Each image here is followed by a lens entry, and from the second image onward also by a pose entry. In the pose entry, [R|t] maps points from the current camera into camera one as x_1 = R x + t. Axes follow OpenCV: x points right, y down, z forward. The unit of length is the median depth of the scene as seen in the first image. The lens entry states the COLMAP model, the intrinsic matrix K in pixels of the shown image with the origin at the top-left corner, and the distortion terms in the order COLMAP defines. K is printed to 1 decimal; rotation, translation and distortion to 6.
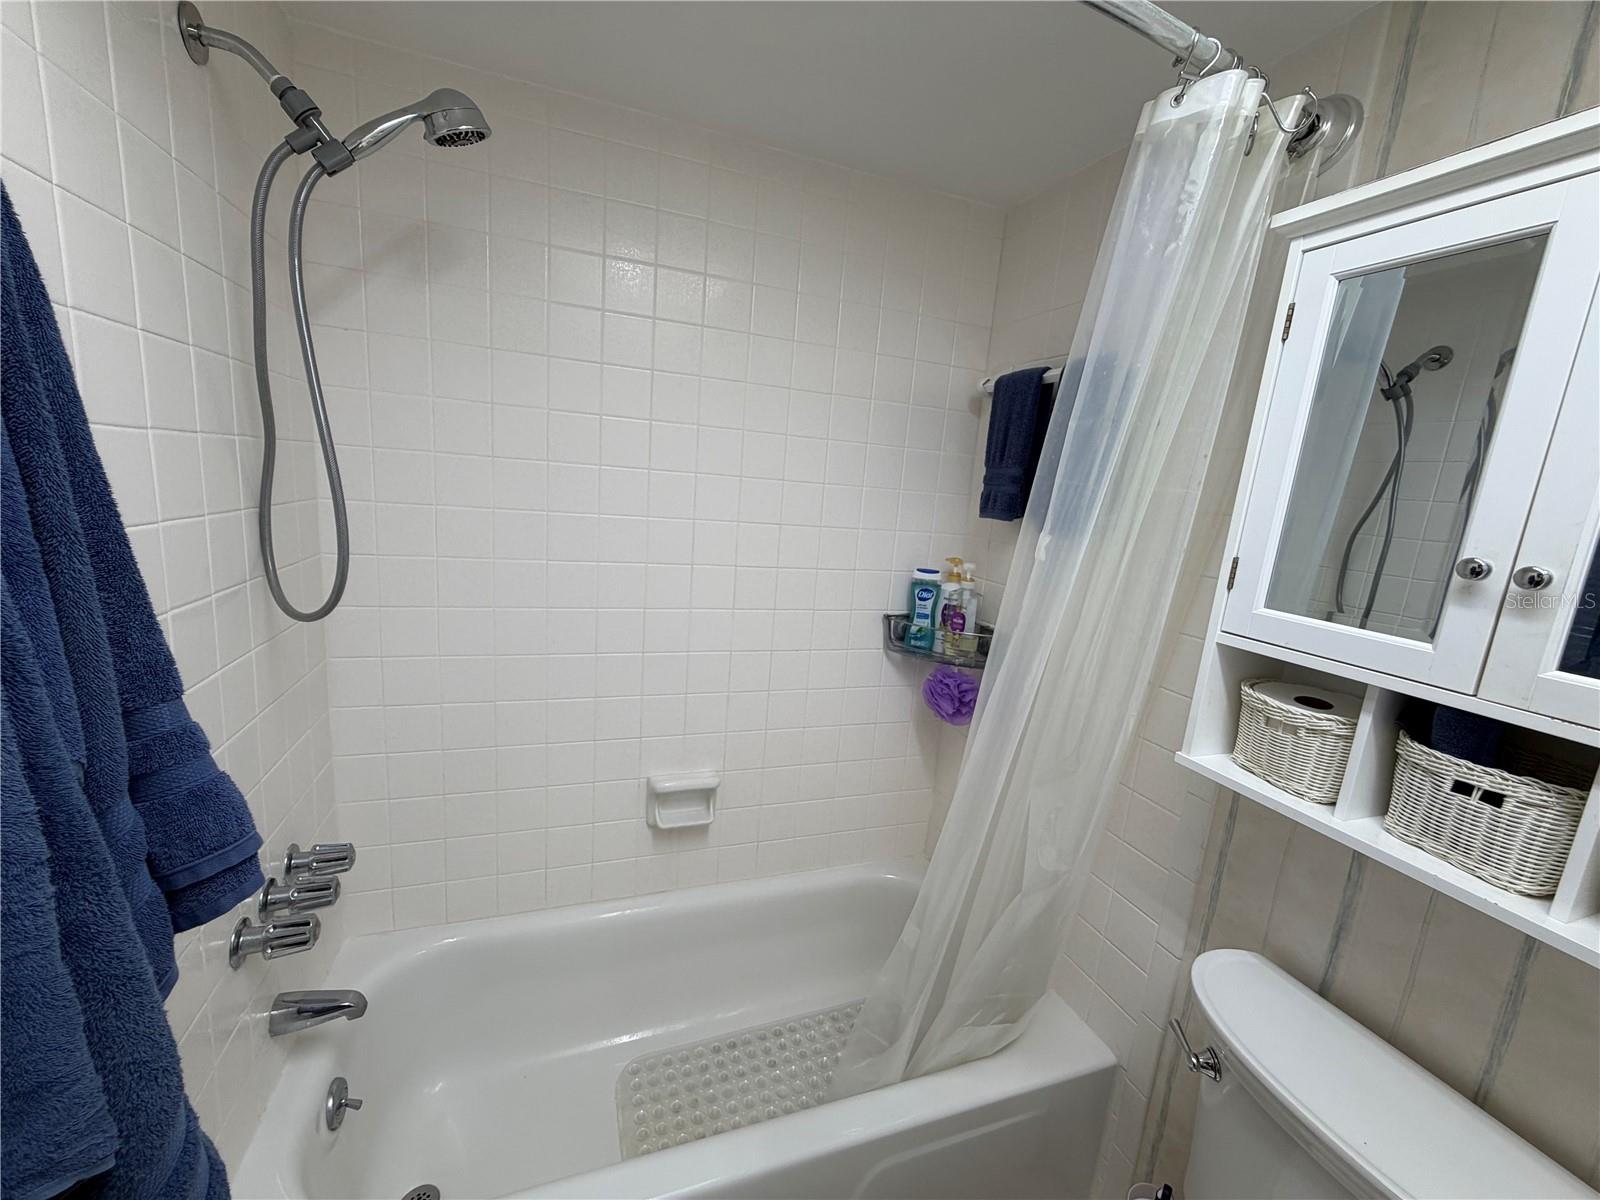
lens RADIAL K [[634.9, 0, 800.1], [0, 634.9, 605.1], [0, 0, 1]] dist [0.003187, 0.000012]
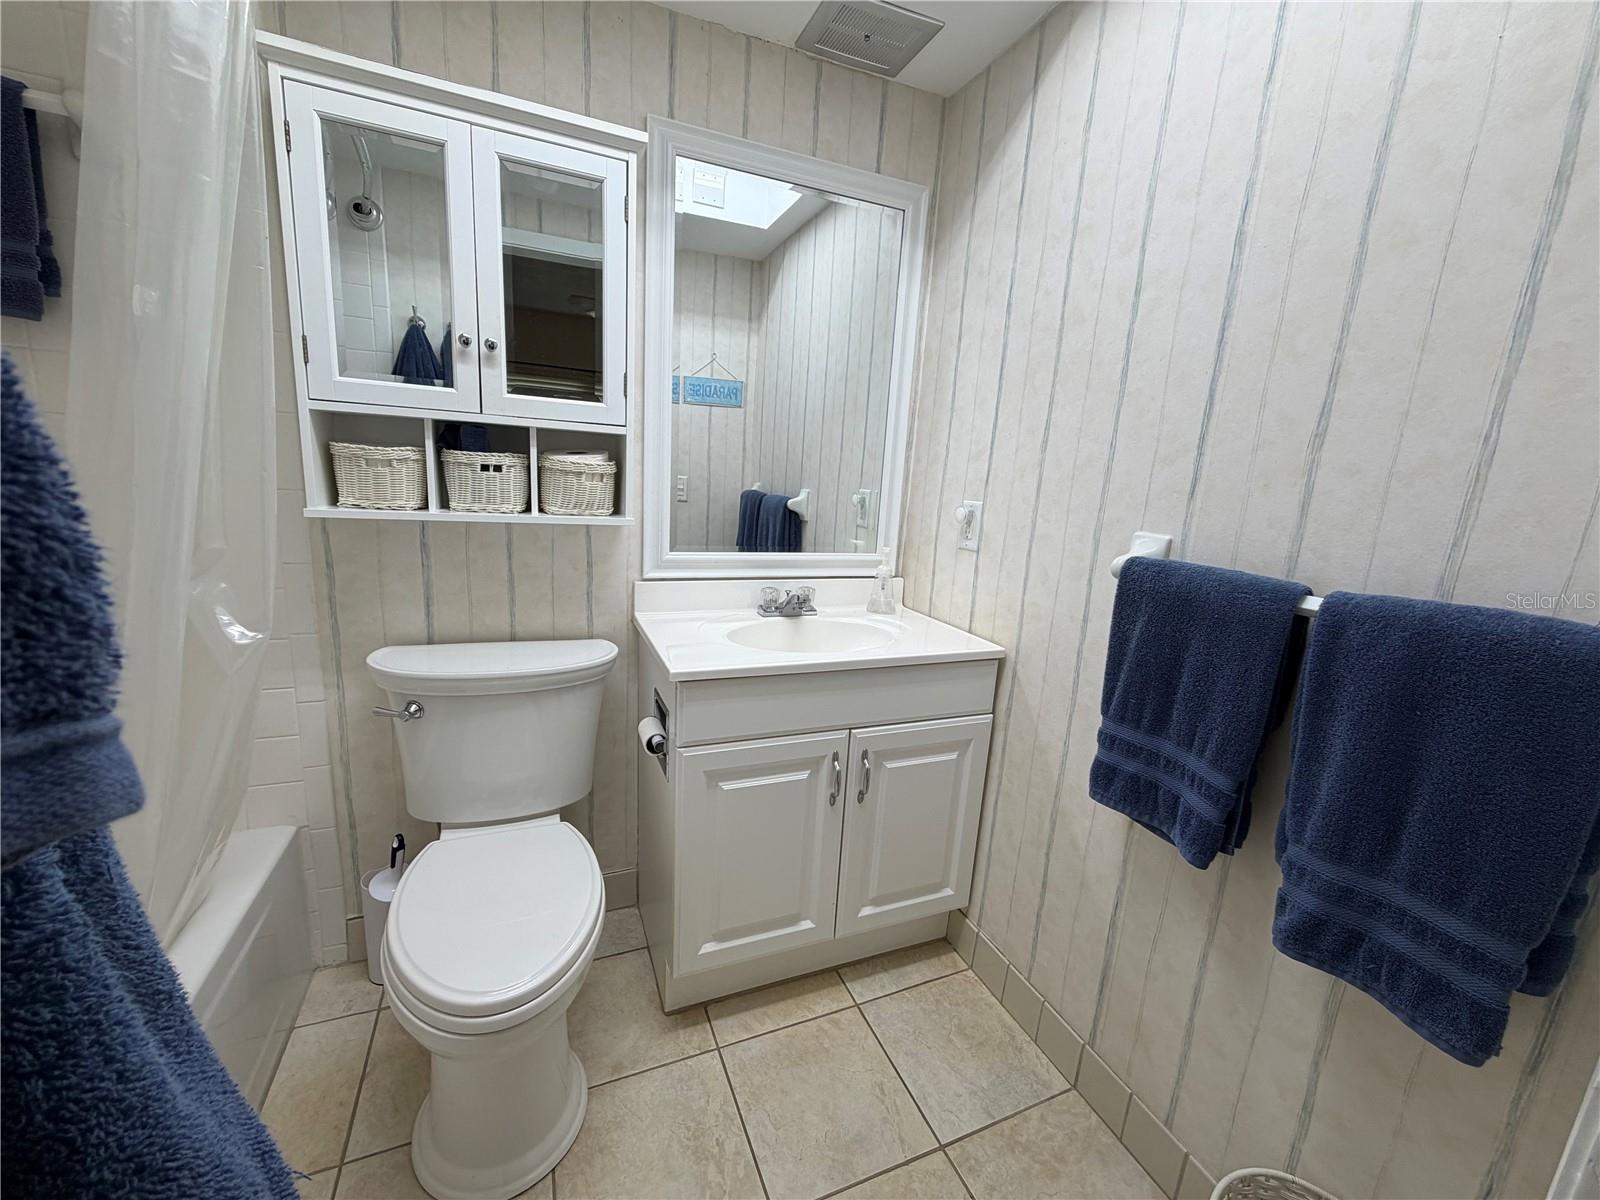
lens RADIAL K [[634.9, 0, 801.7], [0, 634.9, 604.2], [0, 0, 1]] dist [0.003187, 0.000012]
pose [[-0.044729, -0.284803, 0.957542, -0.834962], [0.125159, 0.949352, 0.288213, 0.224179], [-0.991128, 0.132736, -0.006818, 0.126138]]
